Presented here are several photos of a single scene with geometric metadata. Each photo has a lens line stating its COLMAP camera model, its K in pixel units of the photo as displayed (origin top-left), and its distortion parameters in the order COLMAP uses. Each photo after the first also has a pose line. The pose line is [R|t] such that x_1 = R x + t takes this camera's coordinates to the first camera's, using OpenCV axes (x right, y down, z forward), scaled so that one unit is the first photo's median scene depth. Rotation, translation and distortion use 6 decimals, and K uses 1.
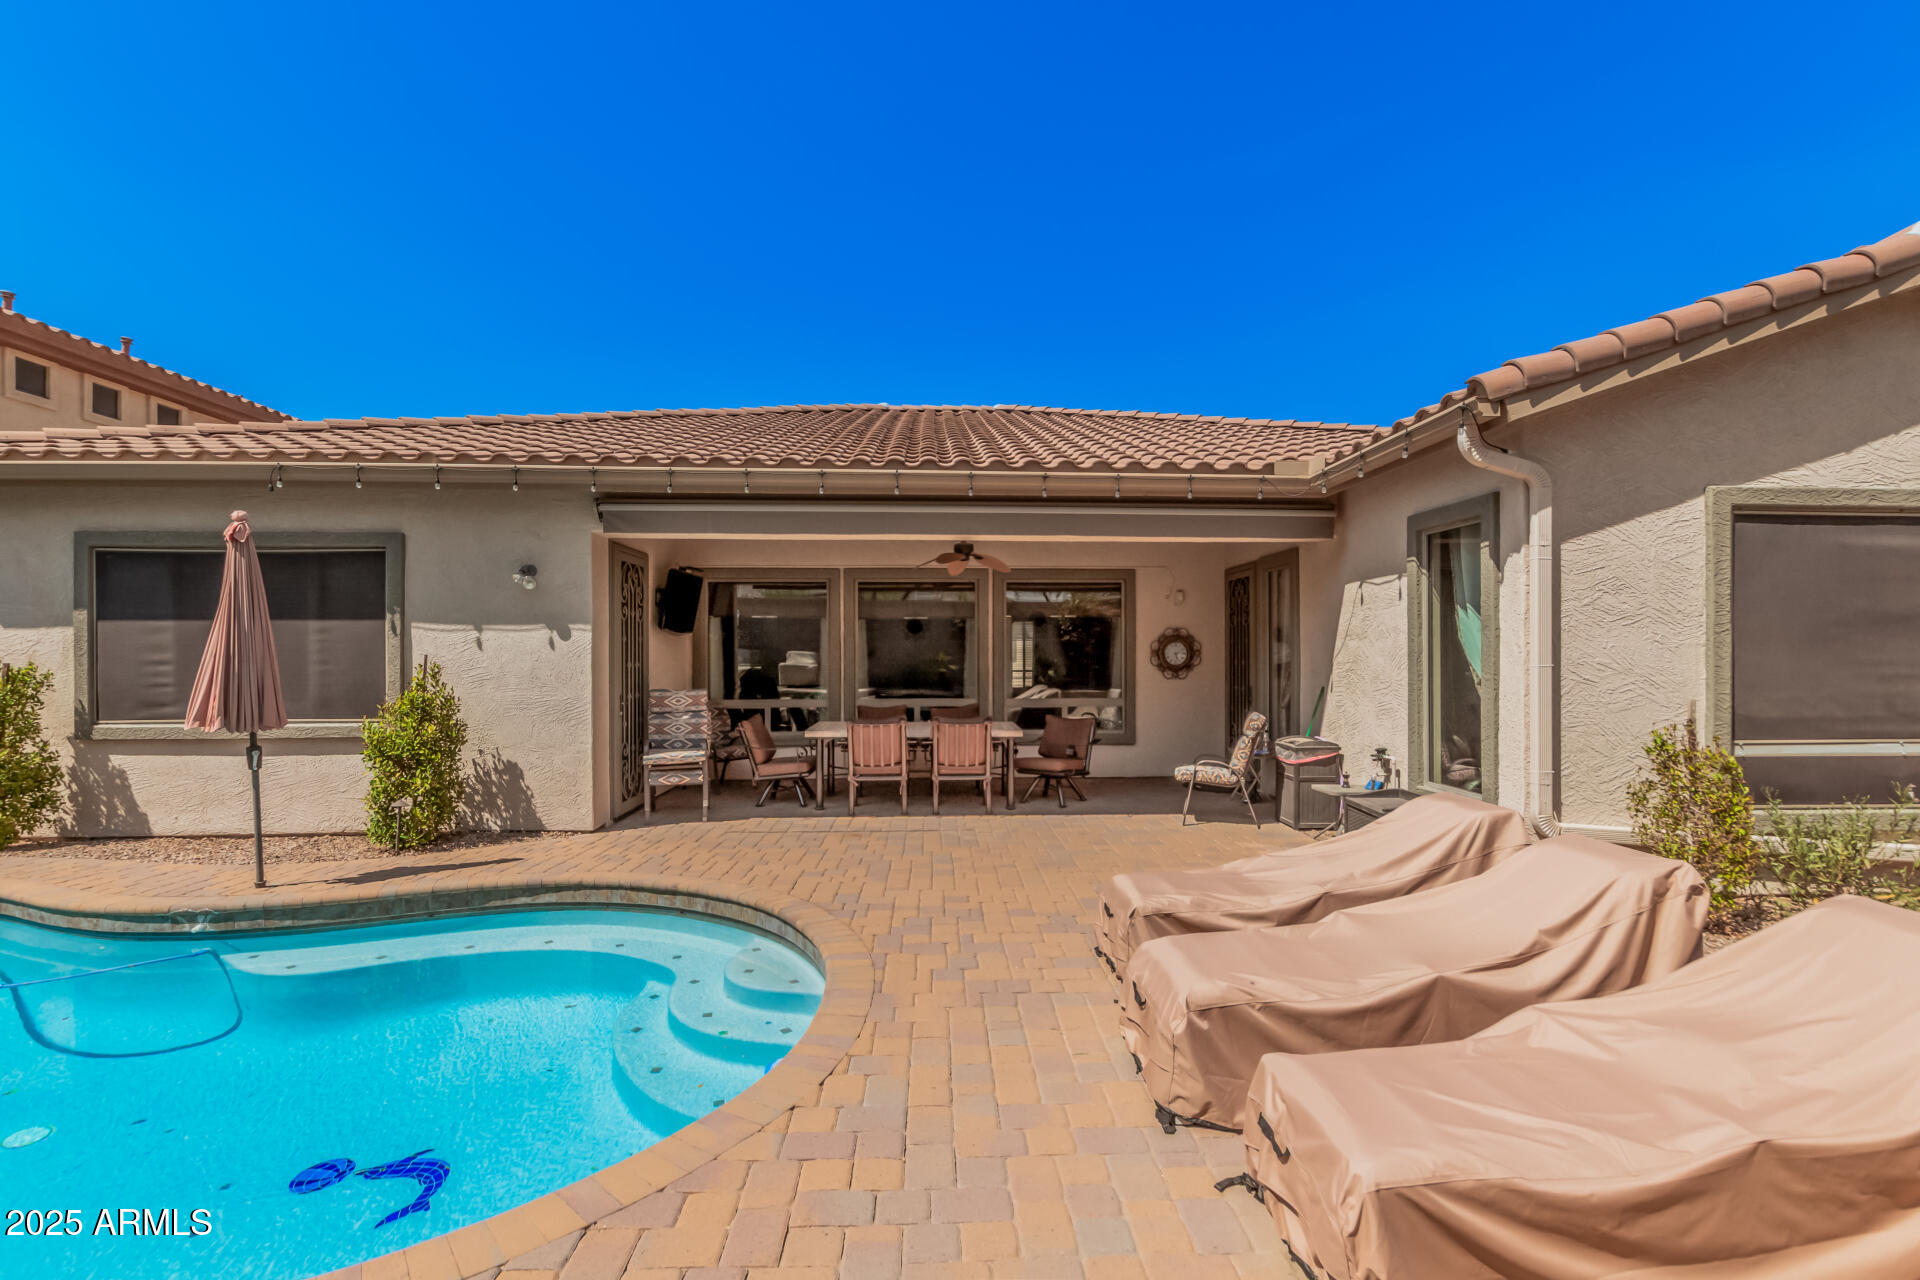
lens RADIAL K [[885.6, 0, 958.5], [0, 885.6, 656.8], [0, 0, 1]] dist [0.007045, -0.000526]
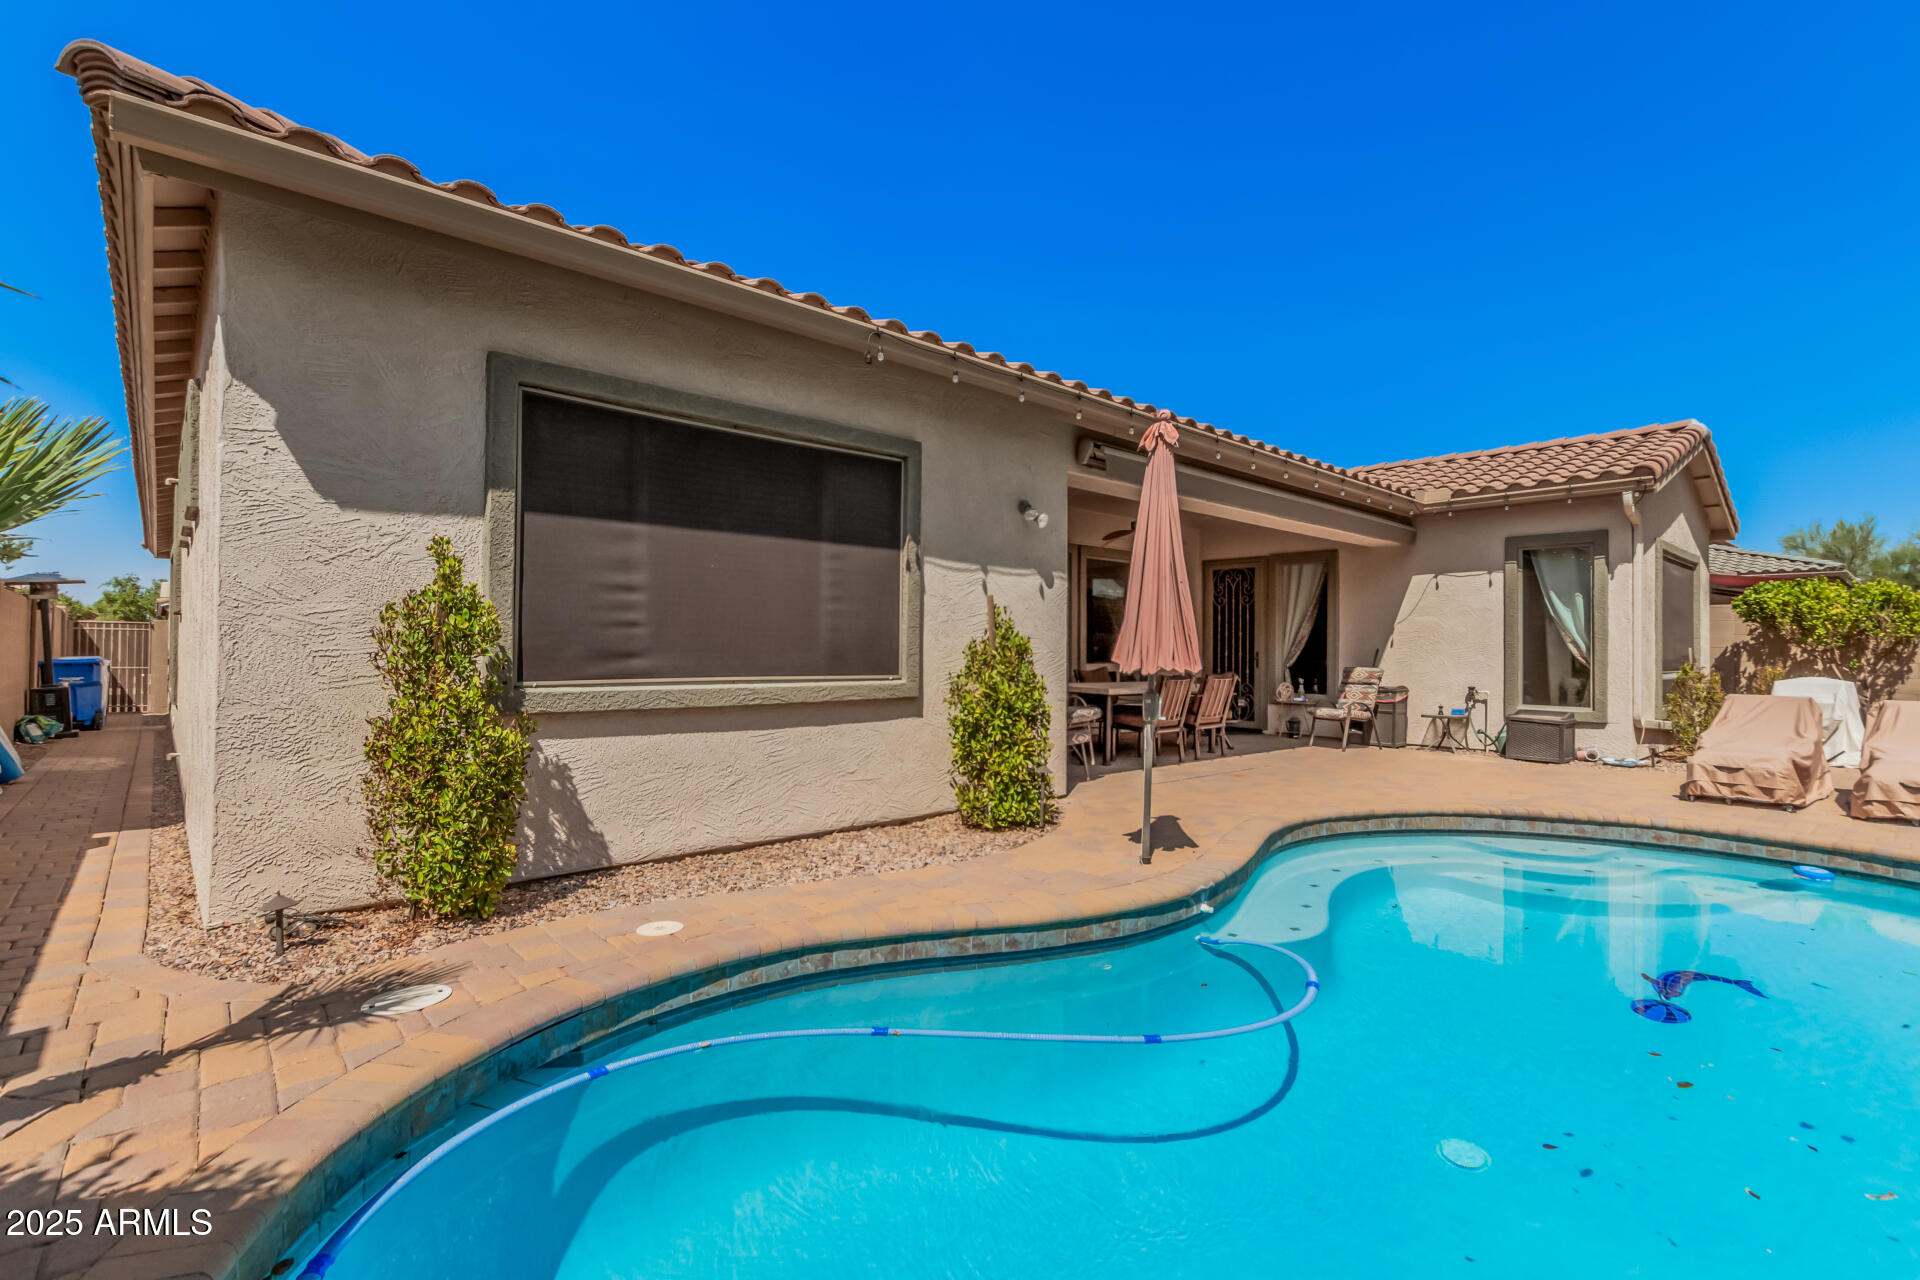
lens RADIAL K [[889.3, 0, 964.2], [0, 889.3, 647.6], [0, 0, 1]] dist [0.024736, -0.012587]
pose [[0.765494, 0.010467, 0.643358, -1.122380], [-0.010612, 0.999937, -0.003642, 0.048144], [-0.643355, -0.004040, 0.765557, 0.364712]]
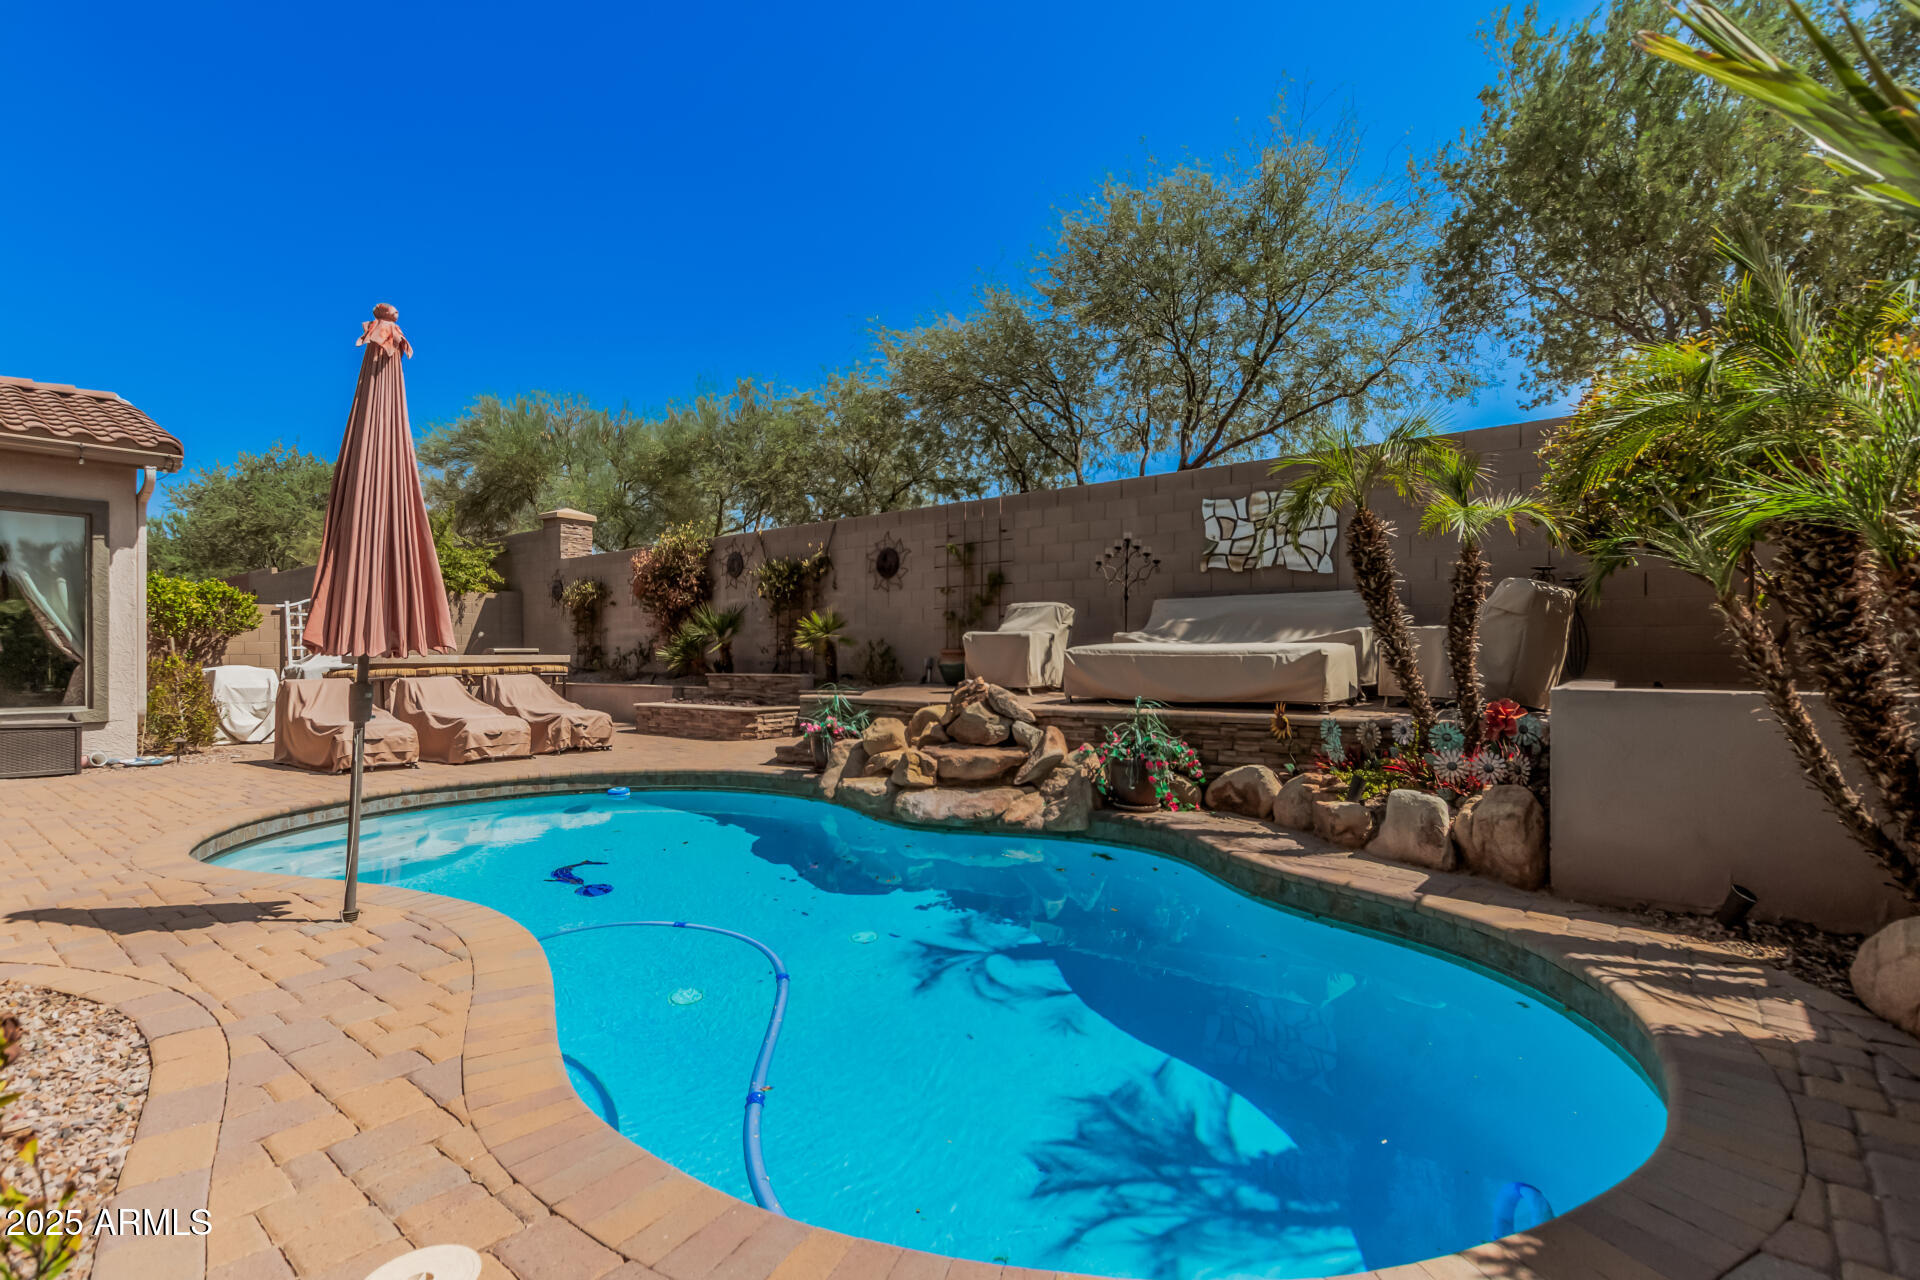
lens RADIAL K [[885.6, 0, 958.5], [0, 885.6, 656.8], [0, 0, 1]] dist [0.007045, -0.000526]
pose [[-0.746115, -0.000926, 0.665817, -1.163768], [0.003288, 0.999982, 0.005075, 0.056817], [-0.665809, 0.005976, -0.746098, 0.904456]]
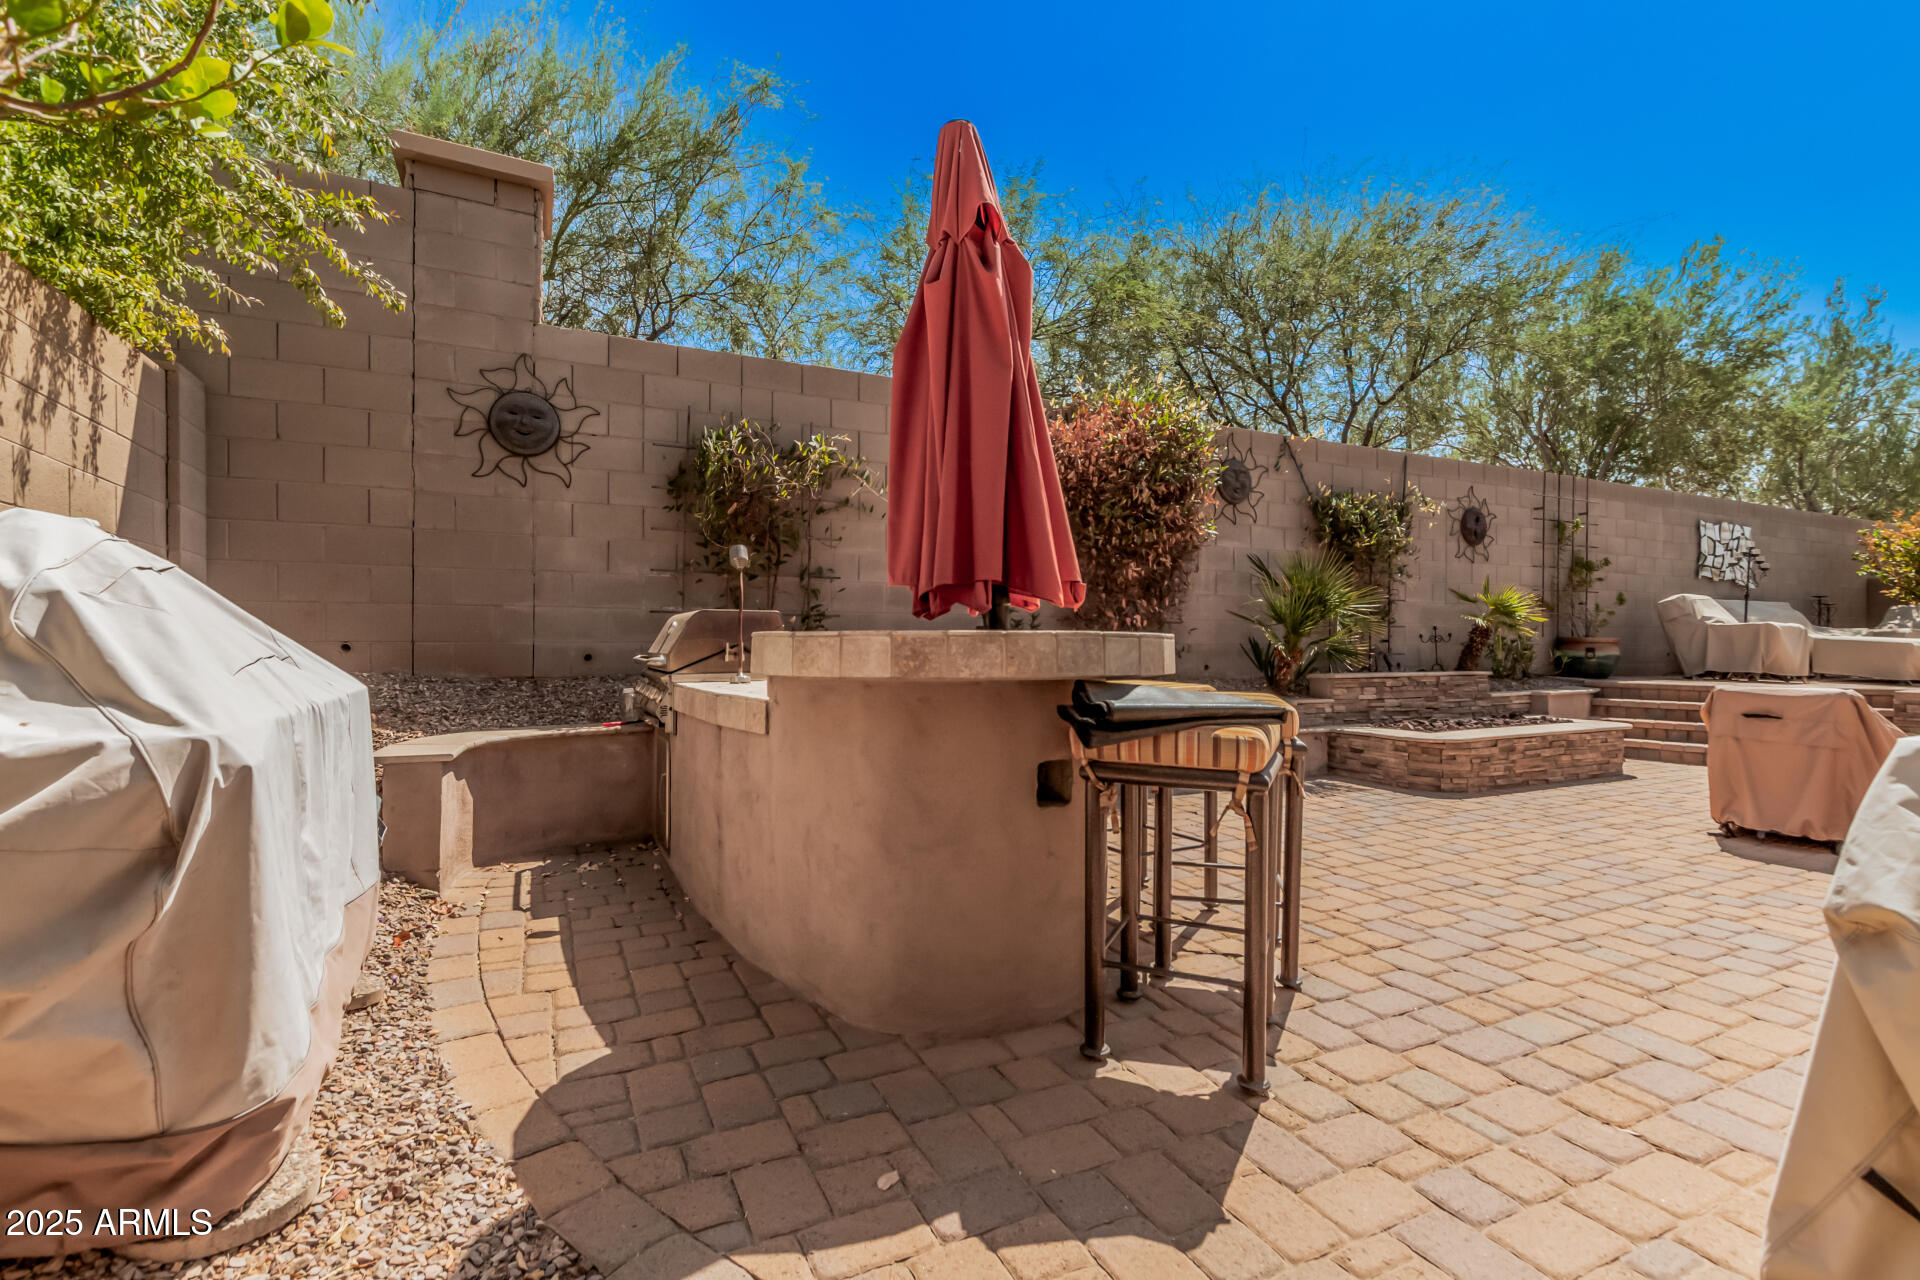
lens RADIAL K [[866.0, 0, 960.2], [0, 866.0, 646.4], [0, 0, 1]] dist [-0.000607, -0.000194]
pose [[-0.913939, -0.001574, -0.405849, 1.121455], [-0.005253, 0.999955, 0.007950, 0.060813], [0.405818, 0.009398, -0.913905, 0.629194]]
